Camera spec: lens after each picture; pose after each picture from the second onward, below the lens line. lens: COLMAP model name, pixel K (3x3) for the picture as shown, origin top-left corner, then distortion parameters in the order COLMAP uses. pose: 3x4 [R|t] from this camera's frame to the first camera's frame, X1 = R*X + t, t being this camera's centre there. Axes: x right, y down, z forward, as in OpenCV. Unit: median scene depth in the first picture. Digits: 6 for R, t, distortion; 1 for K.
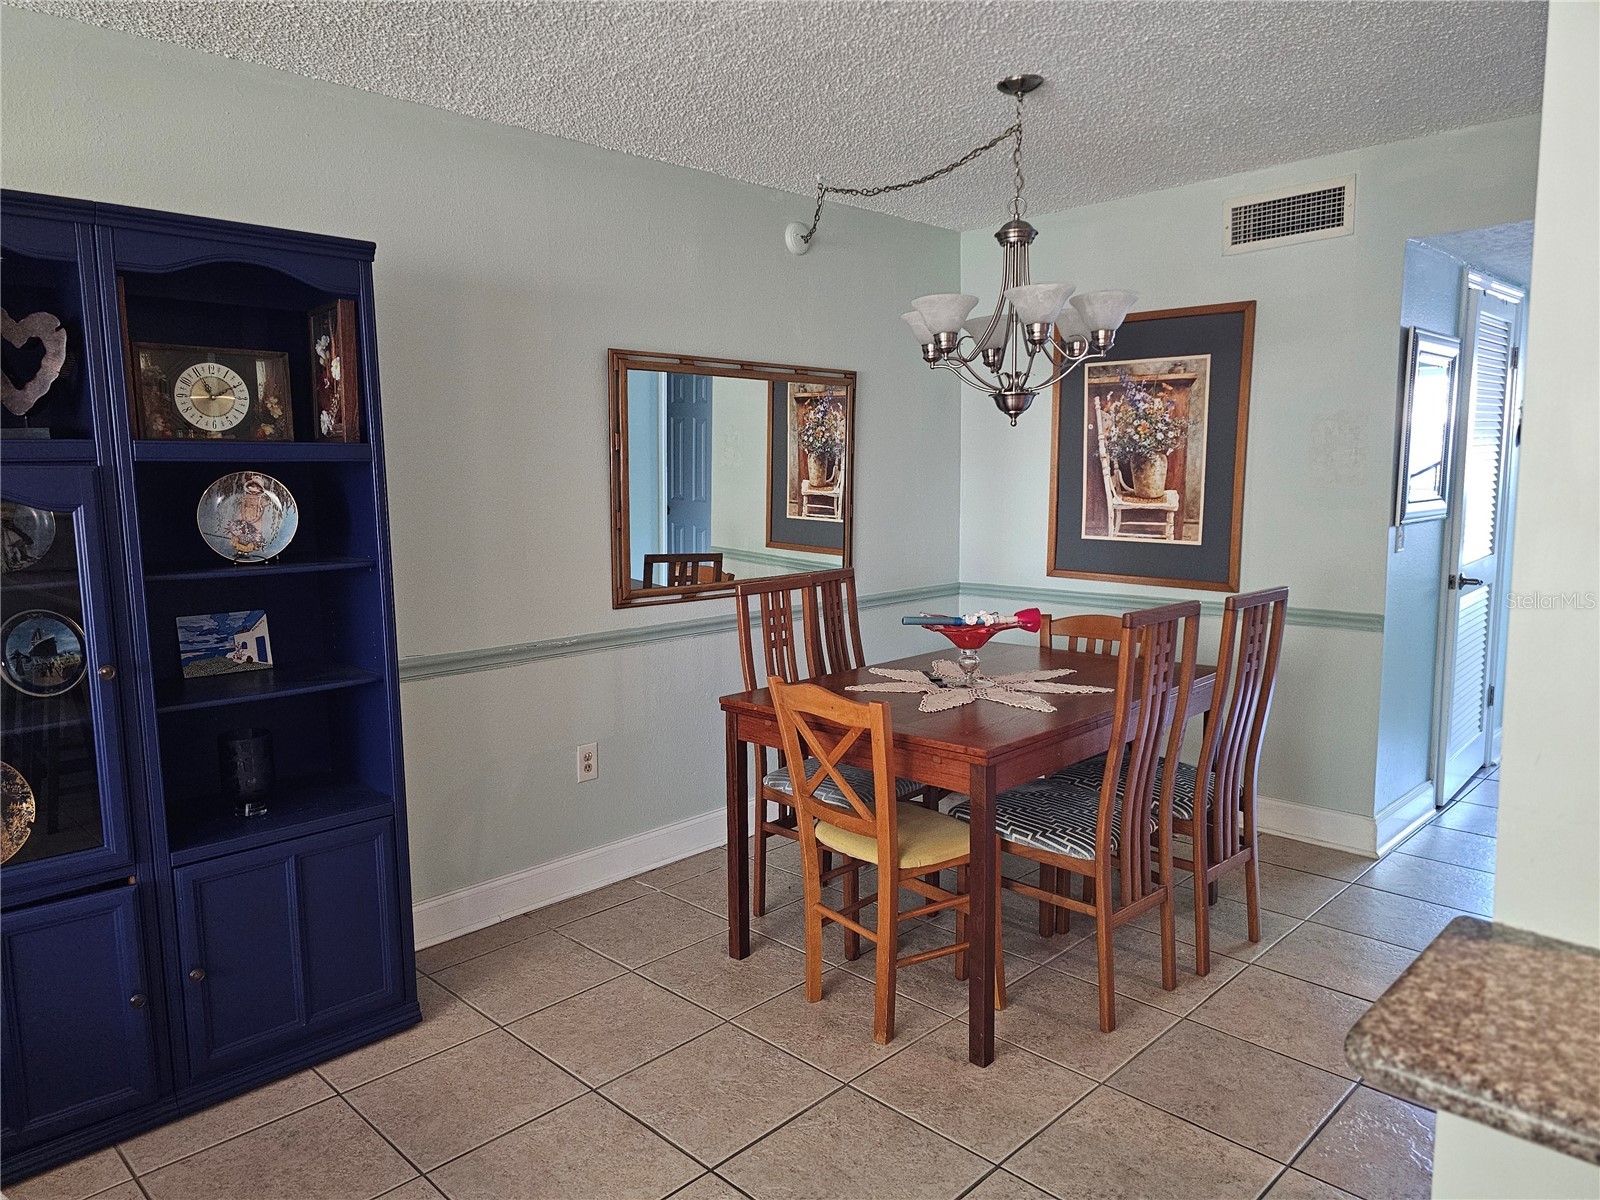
lens RADIAL K [[1074.3, 0, 802.8], [0, 1074.3, 602.3], [0, 0, 1]] dist [0.040135, -0.026117]
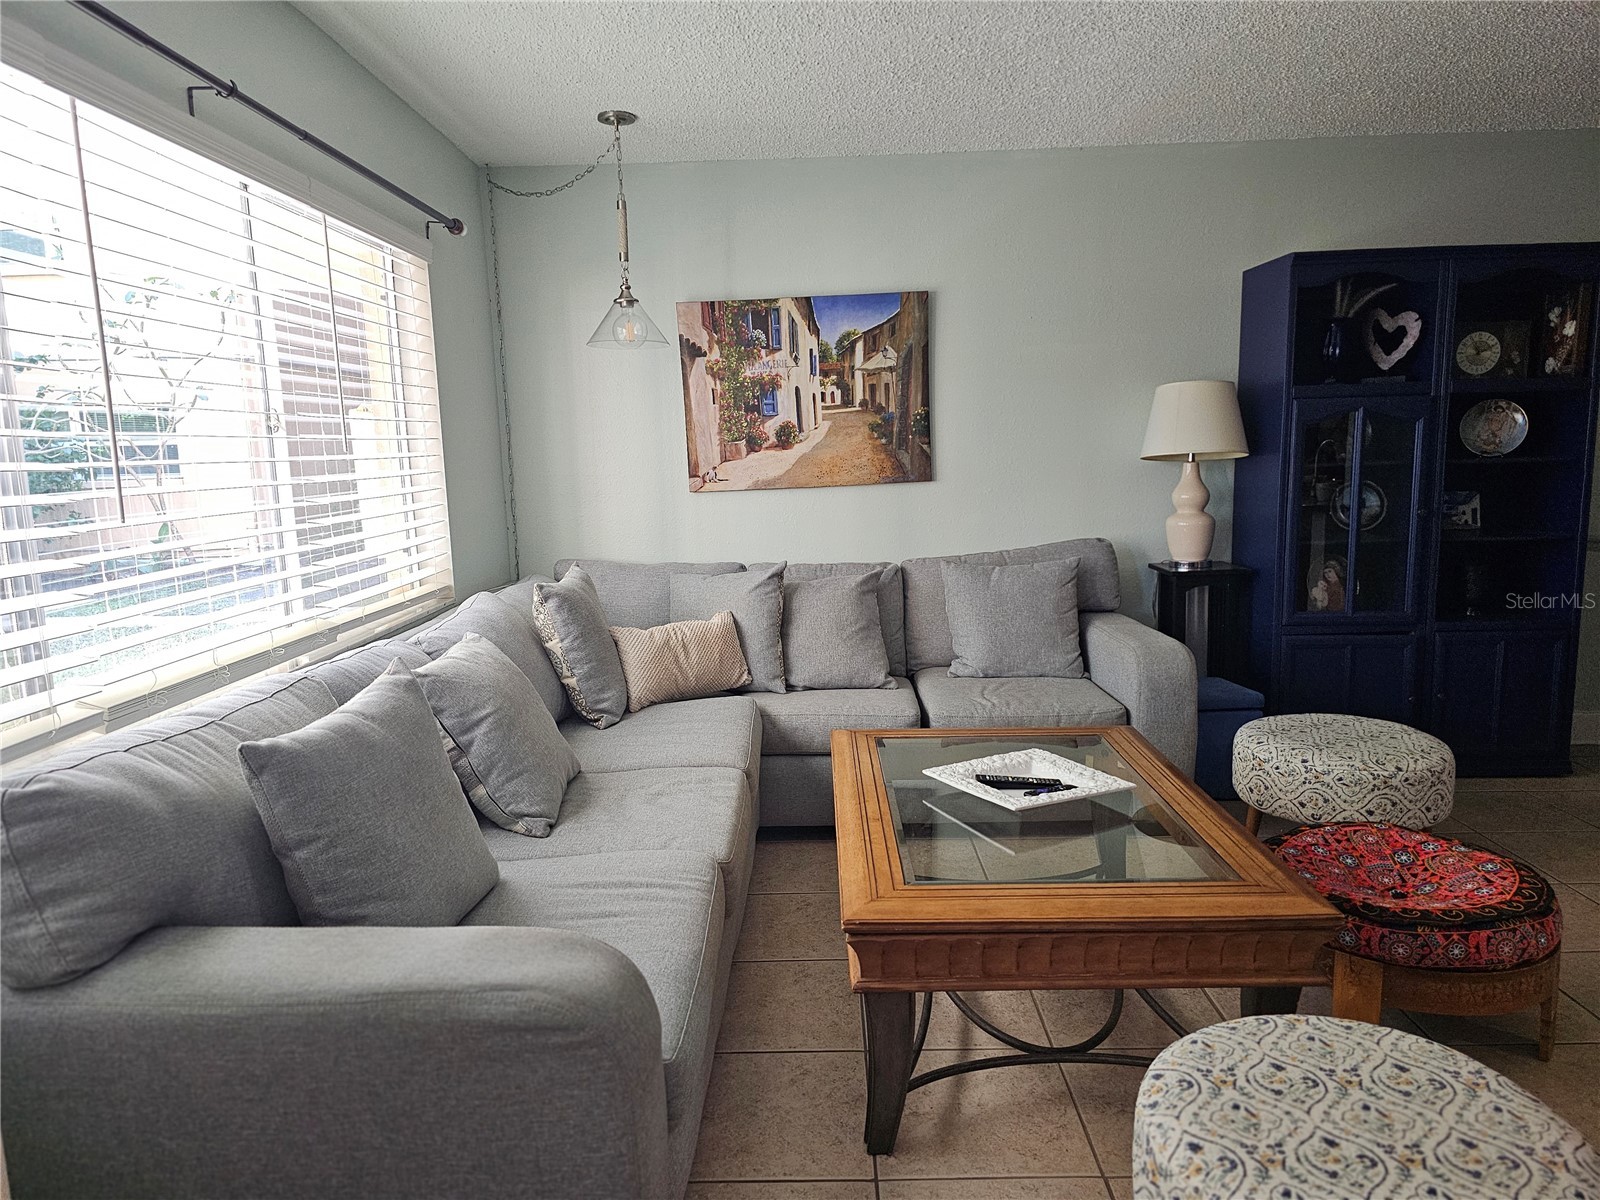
lens RADIAL K [[1074.3, 0, 798.3], [0, 1074.3, 601.1], [0, 0, 1]] dist [0.040135, -0.026117]
pose [[0.688793, 0.102449, -0.717683, -0.041505], [-0.075845, 0.994715, 0.069203, 0.139970], [0.720980, 0.006766, 0.692923, -0.831187]]
